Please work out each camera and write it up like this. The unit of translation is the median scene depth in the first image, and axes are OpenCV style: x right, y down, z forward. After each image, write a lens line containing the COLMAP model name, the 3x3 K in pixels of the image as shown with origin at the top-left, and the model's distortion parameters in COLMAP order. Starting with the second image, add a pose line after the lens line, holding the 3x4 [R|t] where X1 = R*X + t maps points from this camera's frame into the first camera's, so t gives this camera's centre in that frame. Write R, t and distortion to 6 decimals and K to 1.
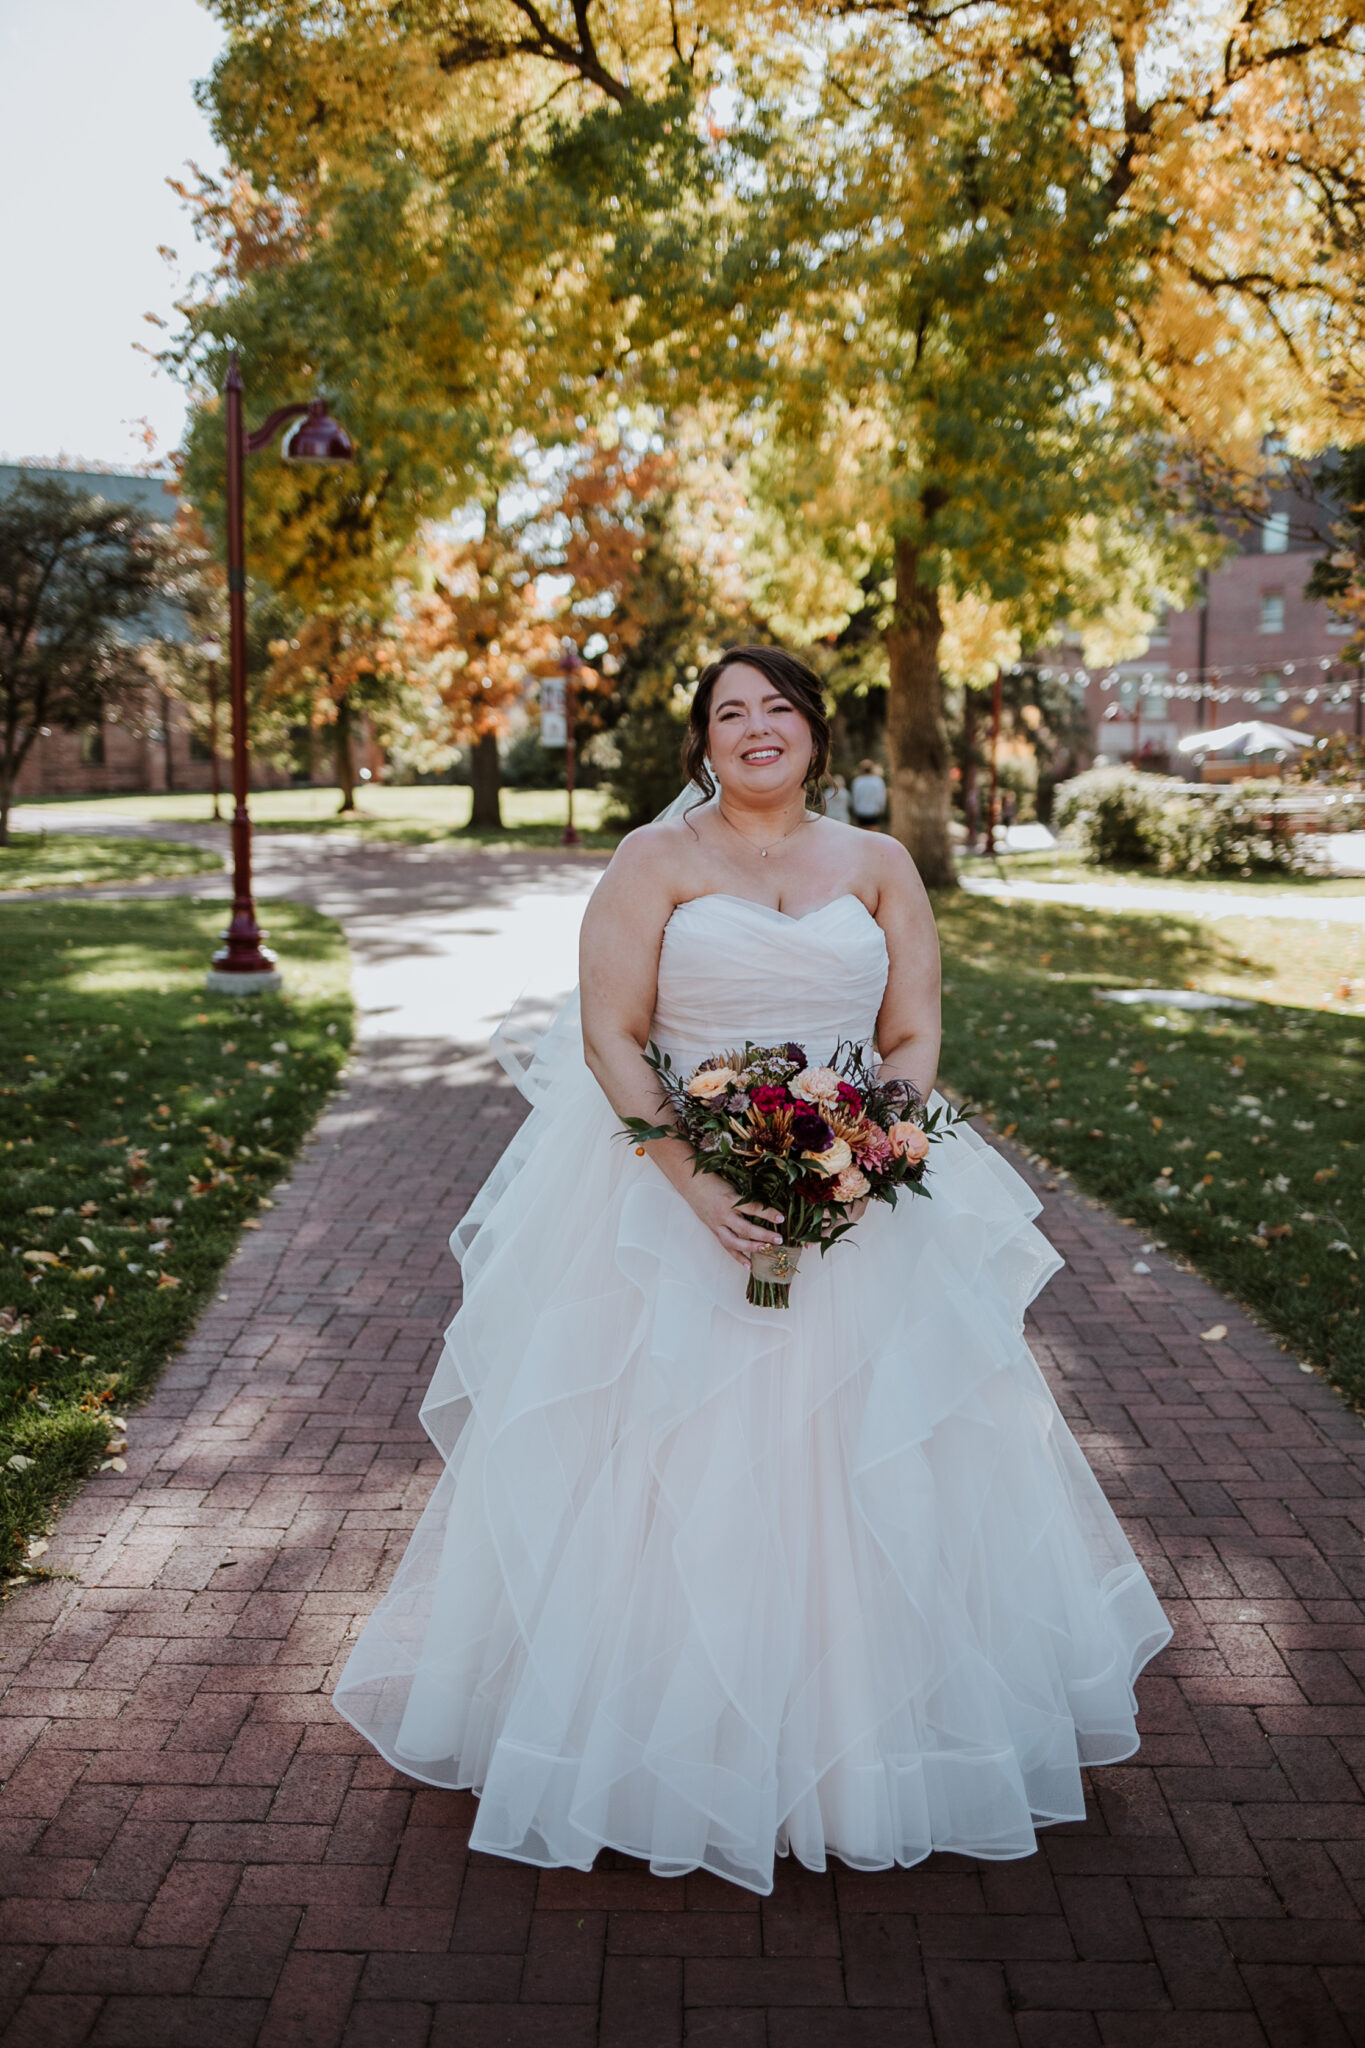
lens RADIAL K [[2057.4, 0, 680.2], [0, 2057.4, 1058.8], [0, 0, 1]] dist [-0.074906, 0.037772]
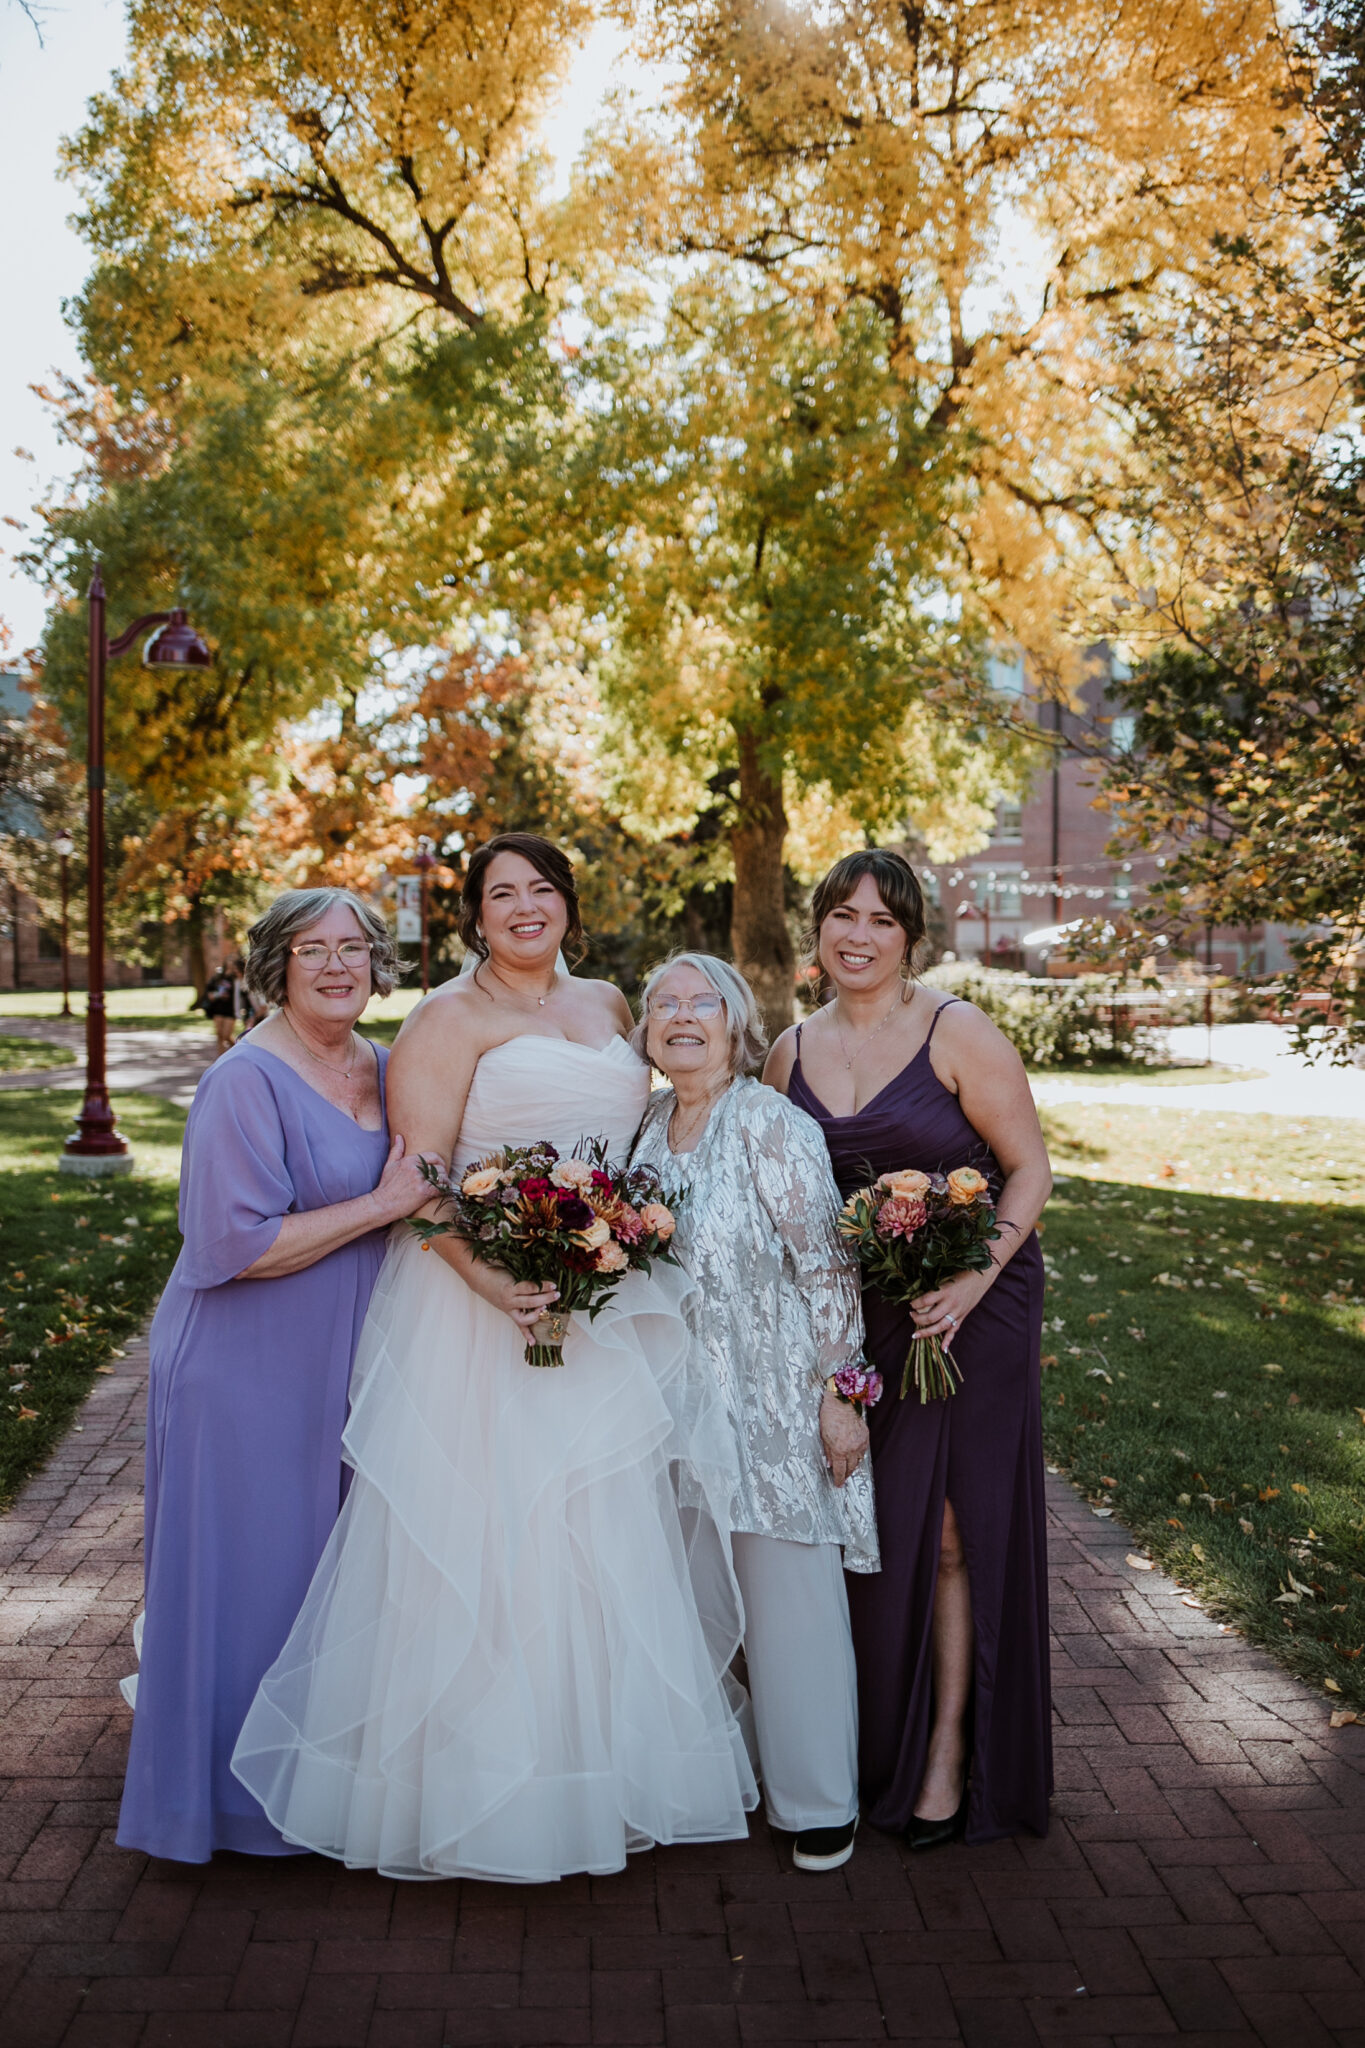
lens RADIAL K [[2104.2, 0, 682.5], [0, 2104.2, 1024.0], [0, 0, 1]] dist [-0.068941, 0.026716]
pose [[0.997787, -0.001346, 0.066478, 0.004911], [0.008887, 0.993525, -0.113270, 0.006737], [-0.065895, 0.113610, 0.991338, -0.030489]]
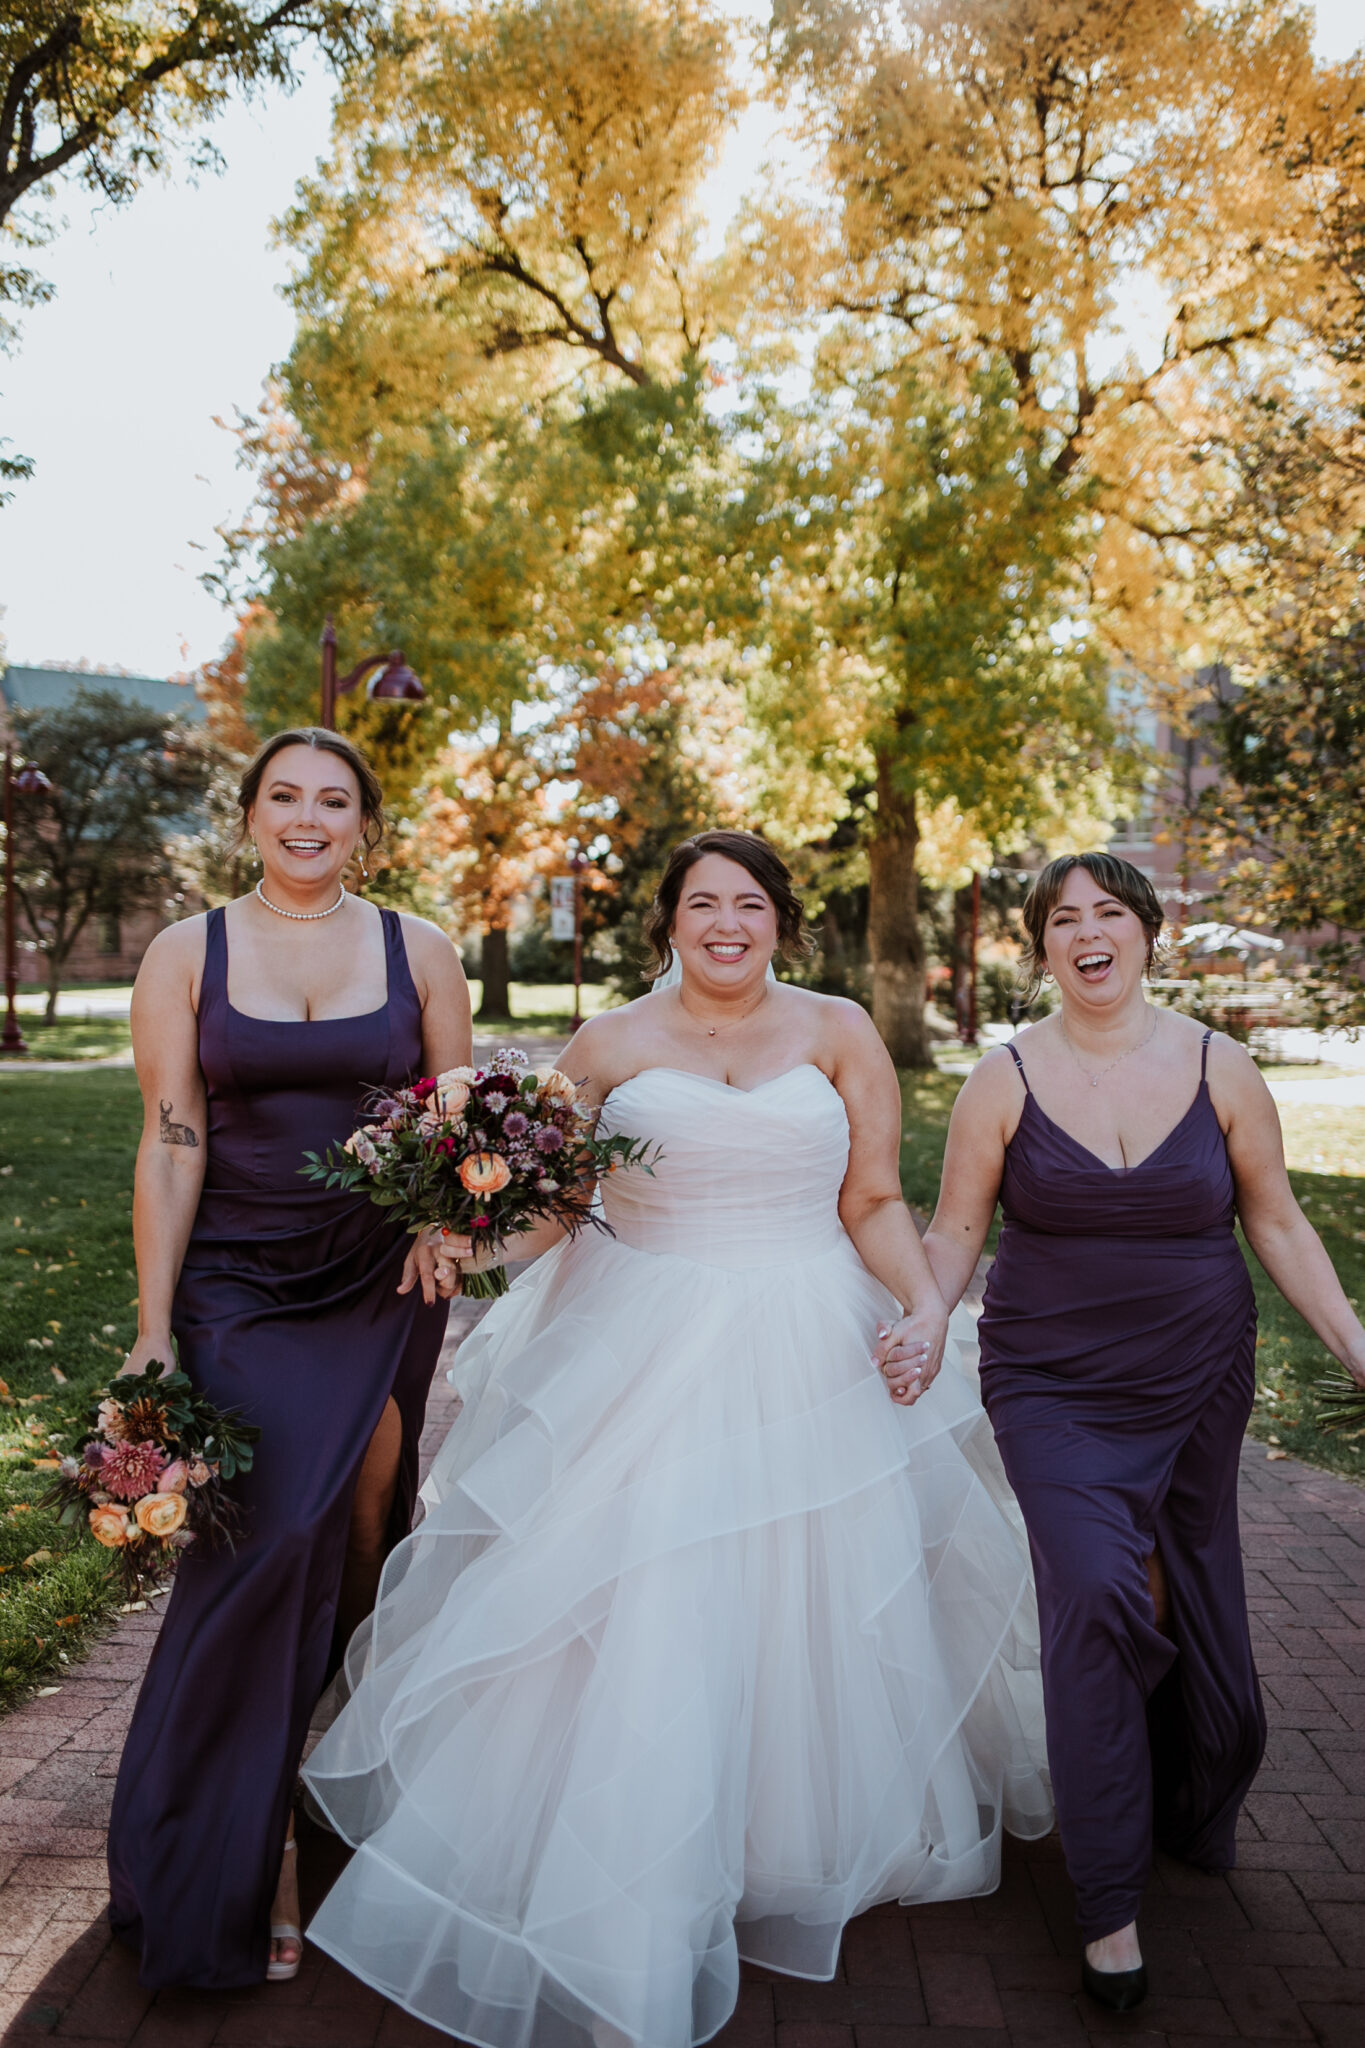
lens RADIAL K [[2095.4, 0, 594.2], [0, 2095.4, 1023.2], [0, 0, 1]] dist [-0.083891, 0.008770]
pose [[0.999173, 0.012557, -0.038671, -0.002934], [-0.016869, 0.993421, -0.113273, 0.020568], [0.036994, 0.113832, 0.992811, -0.112042]]
